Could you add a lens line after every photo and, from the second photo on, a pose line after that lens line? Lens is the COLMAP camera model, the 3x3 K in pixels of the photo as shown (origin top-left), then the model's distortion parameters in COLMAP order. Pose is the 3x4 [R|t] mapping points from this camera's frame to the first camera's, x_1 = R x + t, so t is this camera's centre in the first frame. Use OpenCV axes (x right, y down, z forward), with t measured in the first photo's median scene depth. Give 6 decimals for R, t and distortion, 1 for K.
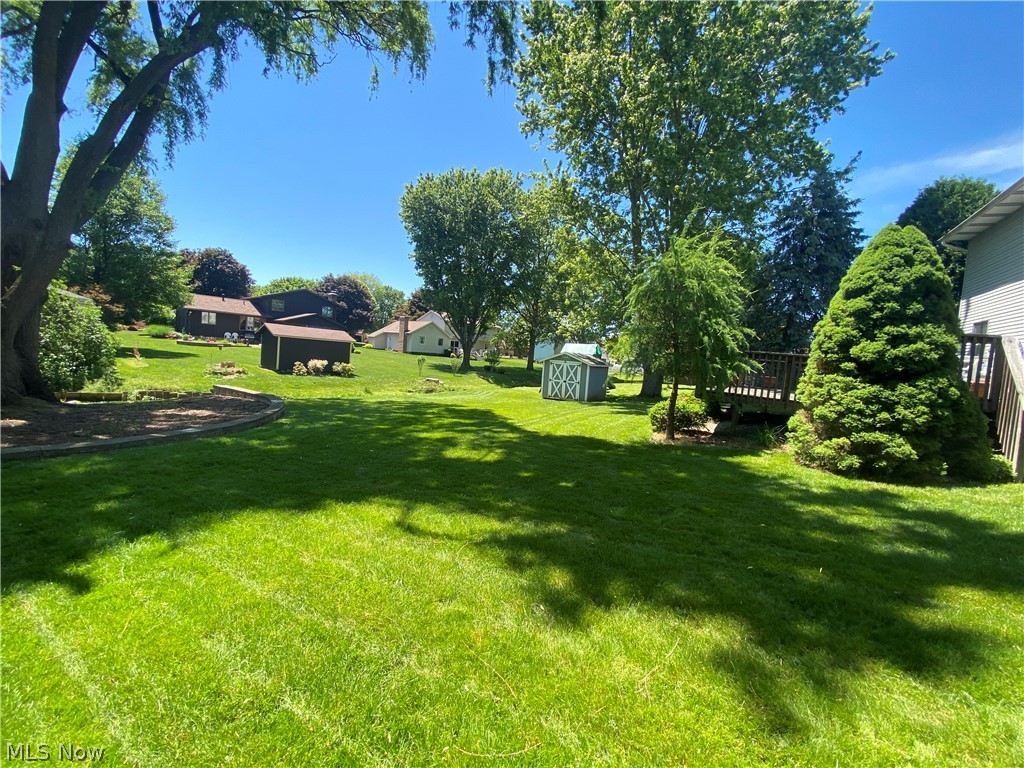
lens RADIAL K [[415.9, 0, 525.7], [0, 415.9, 385.1], [0, 0, 1]] dist [-0.011649, -0.004637]
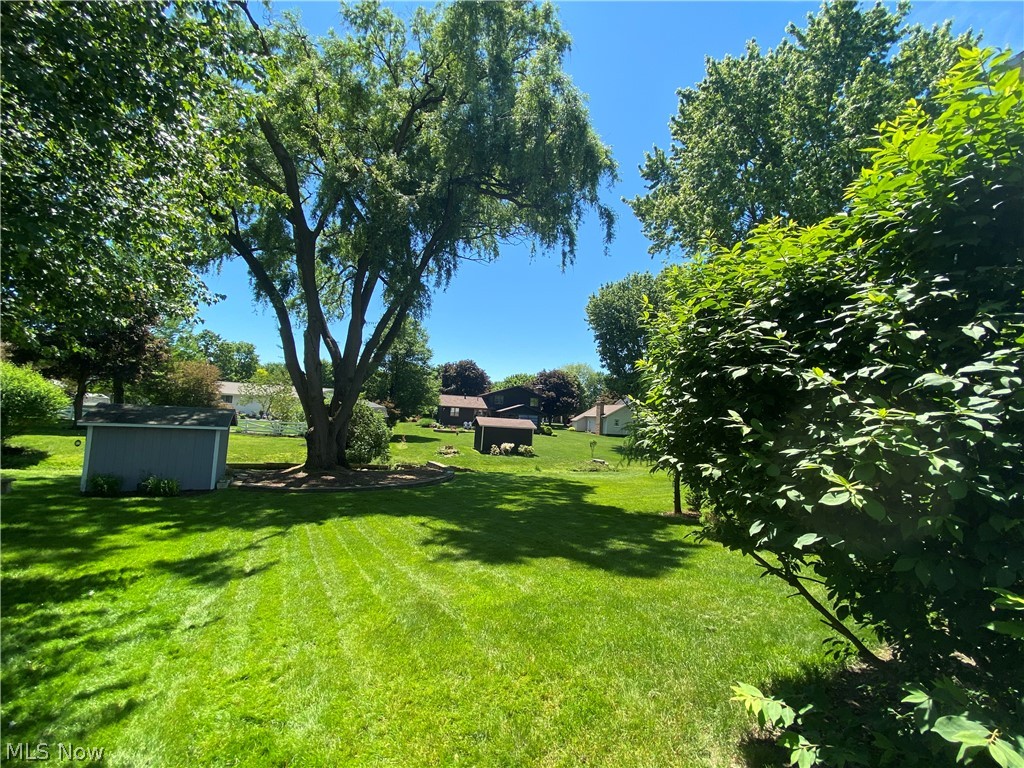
lens RADIAL K [[415.9, 0, 530.4], [0, 415.9, 375.5], [0, 0, 1]] dist [-0.011649, -0.004637]
pose [[0.871698, -0.083371, -0.482899, 0.608370], [-0.020774, 0.978249, -0.206391, -0.001834], [0.489603, 0.189942, 0.851006, -0.358531]]
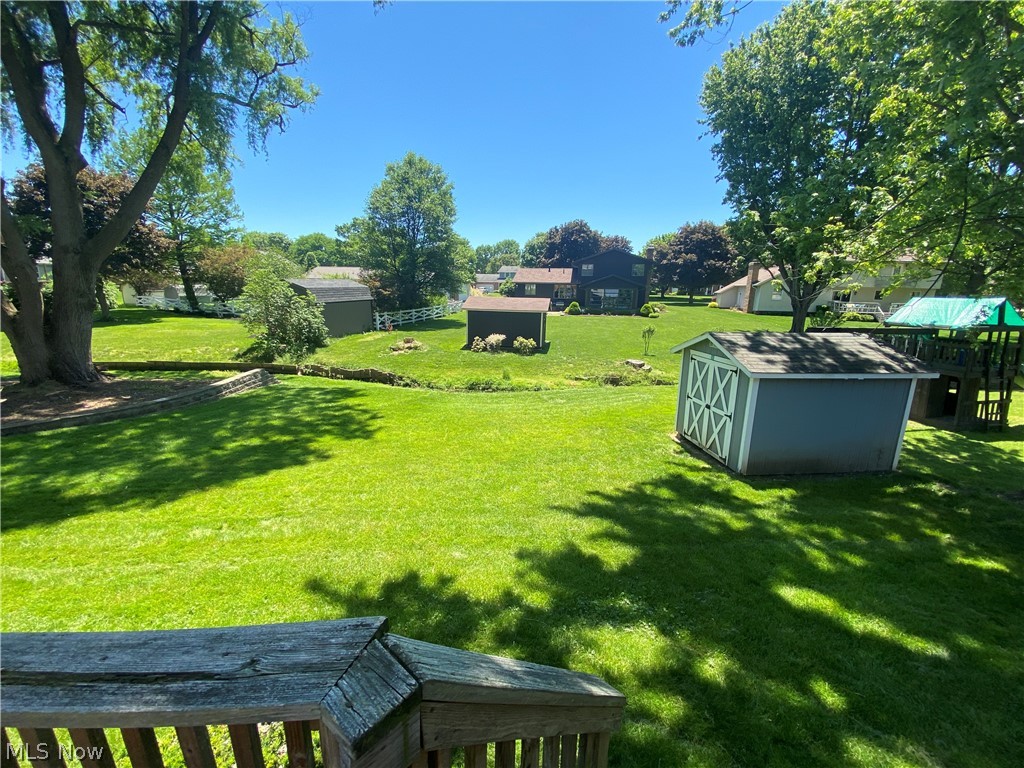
lens RADIAL K [[415.9, 0, 515.3], [0, 415.9, 385.3], [0, 0, 1]] dist [-0.011649, -0.004637]
pose [[0.549131, 0.116236, -0.827614, 0.774533], [-0.026783, 0.992220, 0.121584, -0.175268], [0.835307, -0.044600, 0.547971, 1.513179]]
